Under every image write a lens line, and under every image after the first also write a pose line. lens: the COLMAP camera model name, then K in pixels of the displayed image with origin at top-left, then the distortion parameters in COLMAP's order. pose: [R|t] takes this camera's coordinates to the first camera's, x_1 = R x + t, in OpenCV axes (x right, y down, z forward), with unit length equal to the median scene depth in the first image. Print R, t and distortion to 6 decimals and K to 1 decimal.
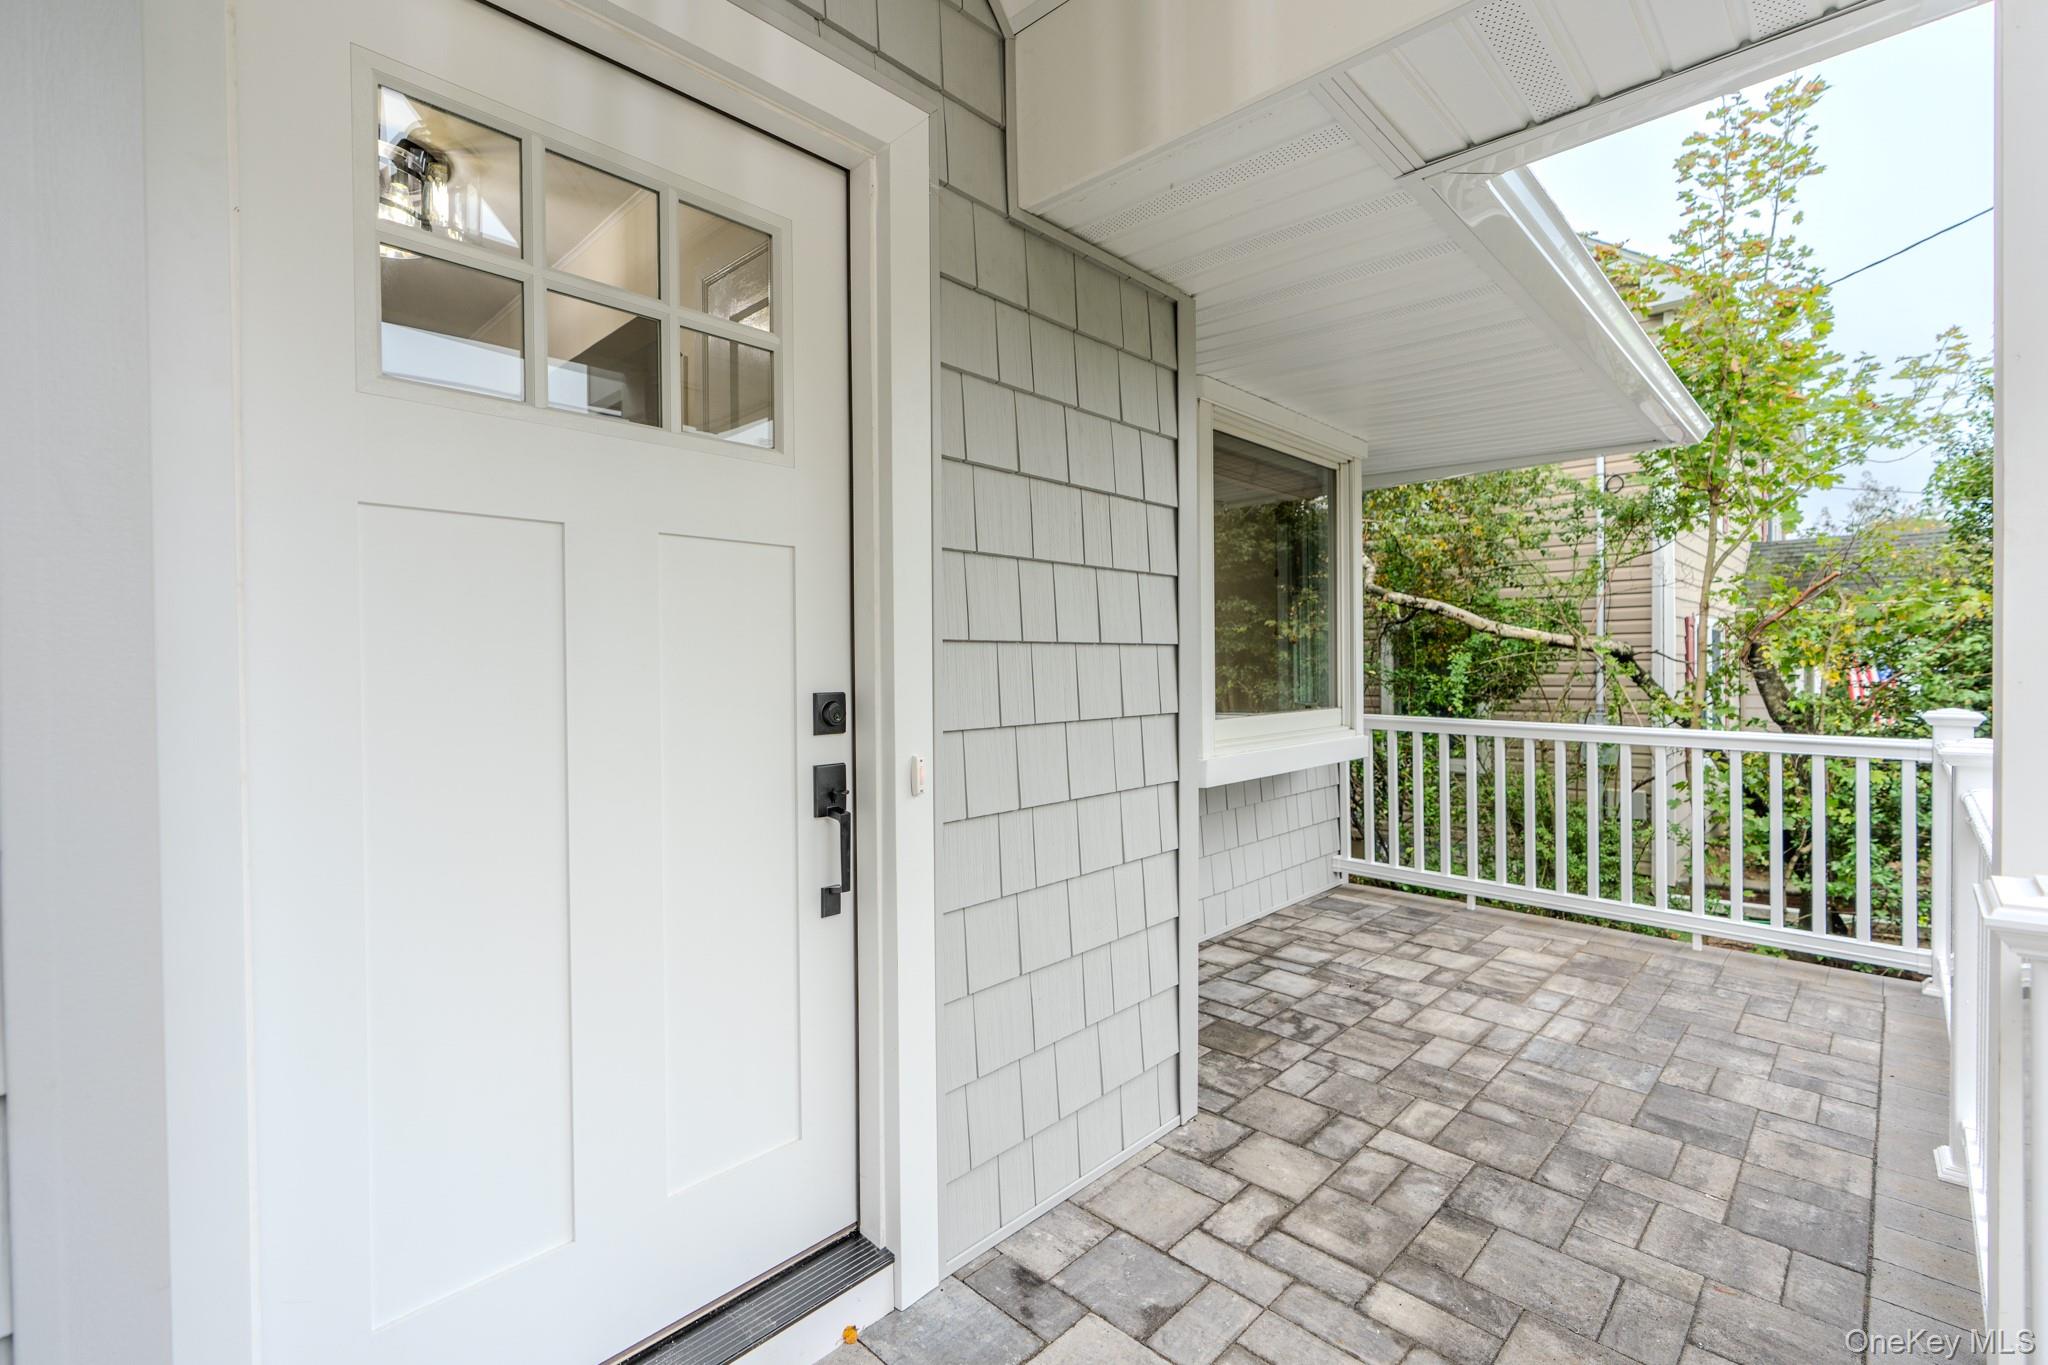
lens RADIAL K [[915.4, 0, 1023.5], [0, 915.4, 676.1], [0, 0, 1]] dist [-0.003548, 0.000276]
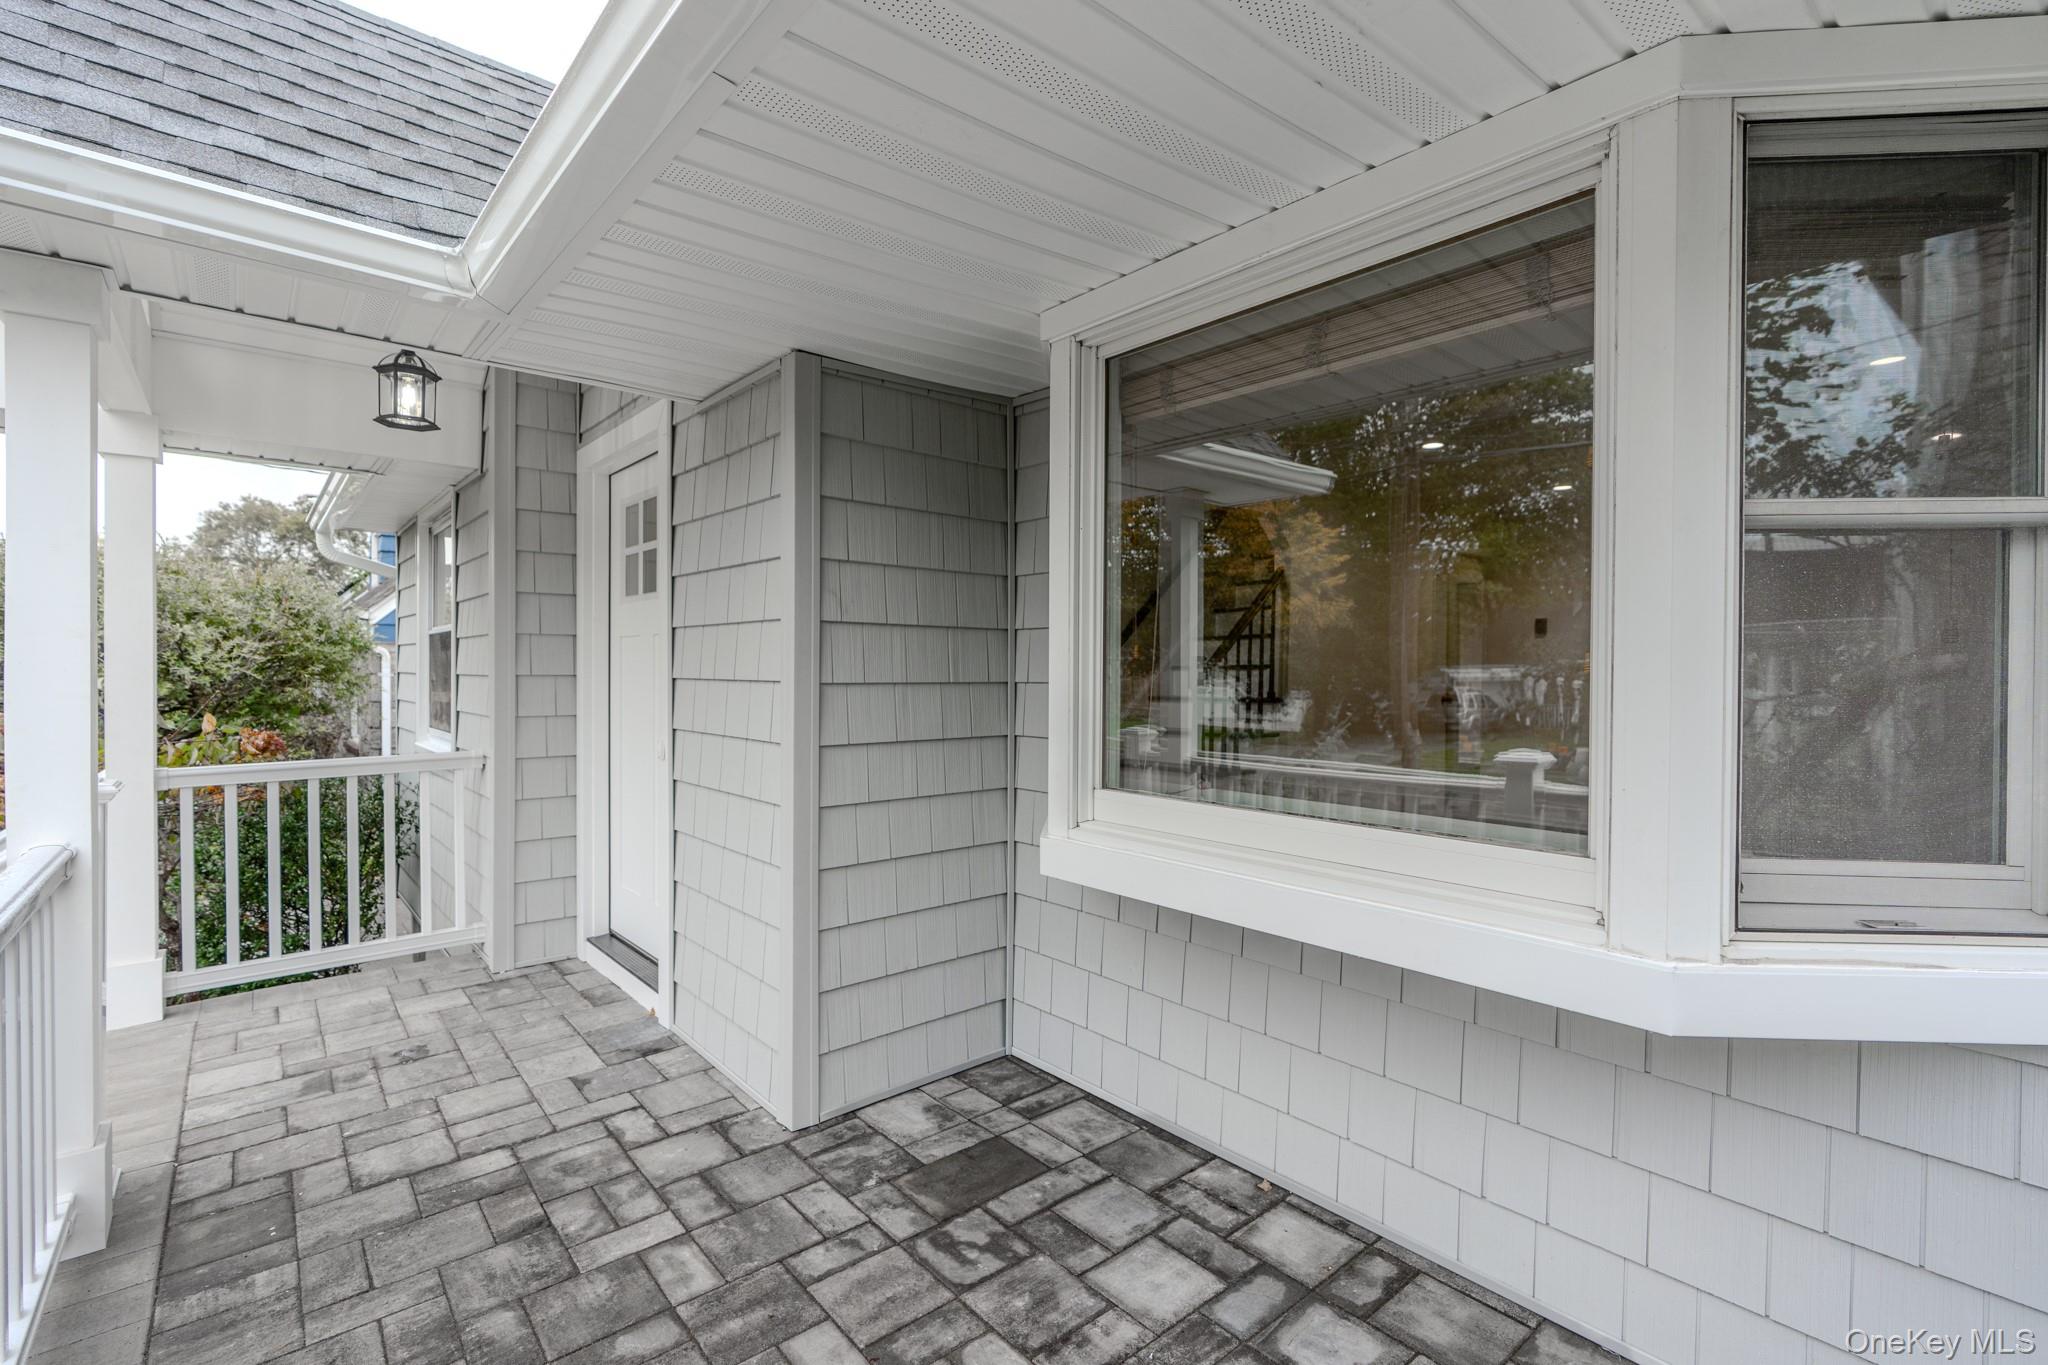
lens RADIAL K [[915.4, 0, 1023.5], [0, 915.4, 676.1], [0, 0, 1]] dist [-0.003548, 0.000276]
pose [[-0.101408, 0.012105, -0.994771, 1.104460], [-0.017218, 0.999755, 0.013921, -0.057742], [0.994696, 0.018540, -0.101174, 1.252489]]
